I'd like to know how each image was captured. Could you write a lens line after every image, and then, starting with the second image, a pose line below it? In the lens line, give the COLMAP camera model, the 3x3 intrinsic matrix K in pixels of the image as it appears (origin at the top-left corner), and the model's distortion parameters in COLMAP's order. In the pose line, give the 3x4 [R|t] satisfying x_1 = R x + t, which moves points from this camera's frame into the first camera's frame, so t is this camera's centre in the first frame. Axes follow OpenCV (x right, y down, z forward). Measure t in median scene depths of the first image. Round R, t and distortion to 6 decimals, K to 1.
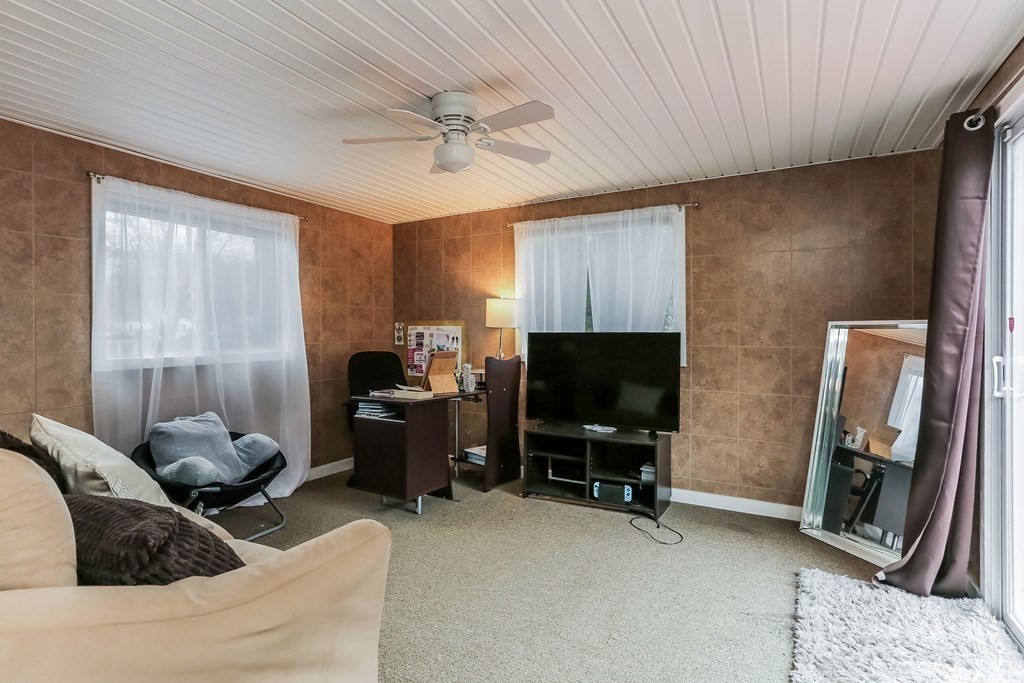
lens RADIAL K [[511.3, 0, 509.9], [0, 511.3, 334.1], [0, 0, 1]] dist [-0.063181, 0.035081]
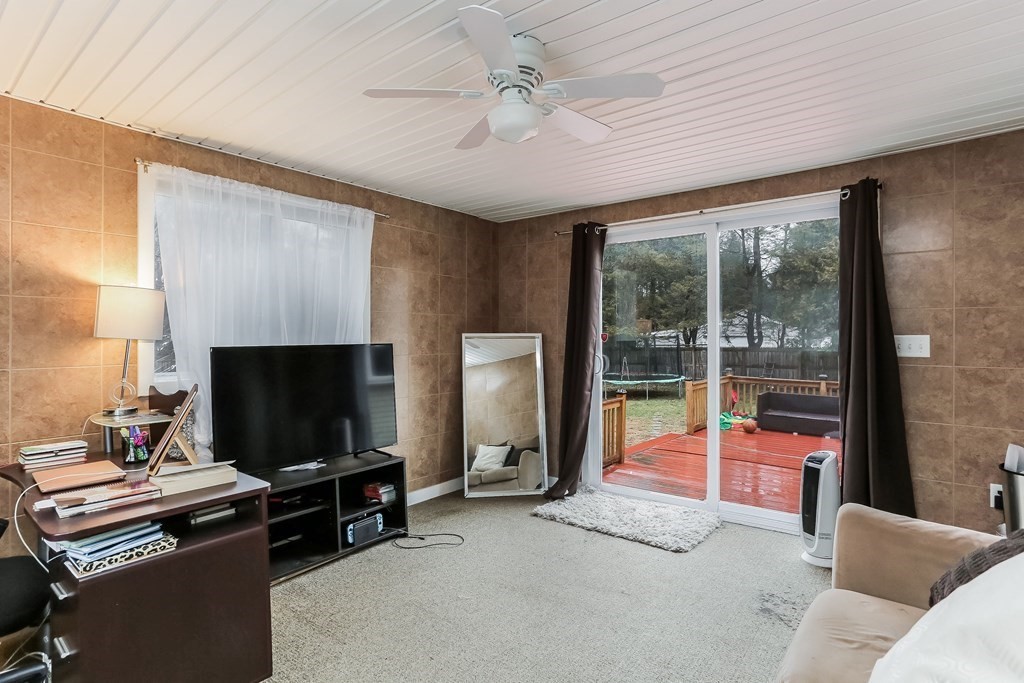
lens RADIAL K [[511.3, 0, 509.9], [0, 511.3, 334.1], [0, 0, 1]] dist [-0.063181, 0.035081]
pose [[0.150866, 0.001300, 0.988553, -0.620368], [0.006473, 0.999976, -0.002303, -0.017971], [-0.988533, 0.006747, 0.150854, 0.626189]]
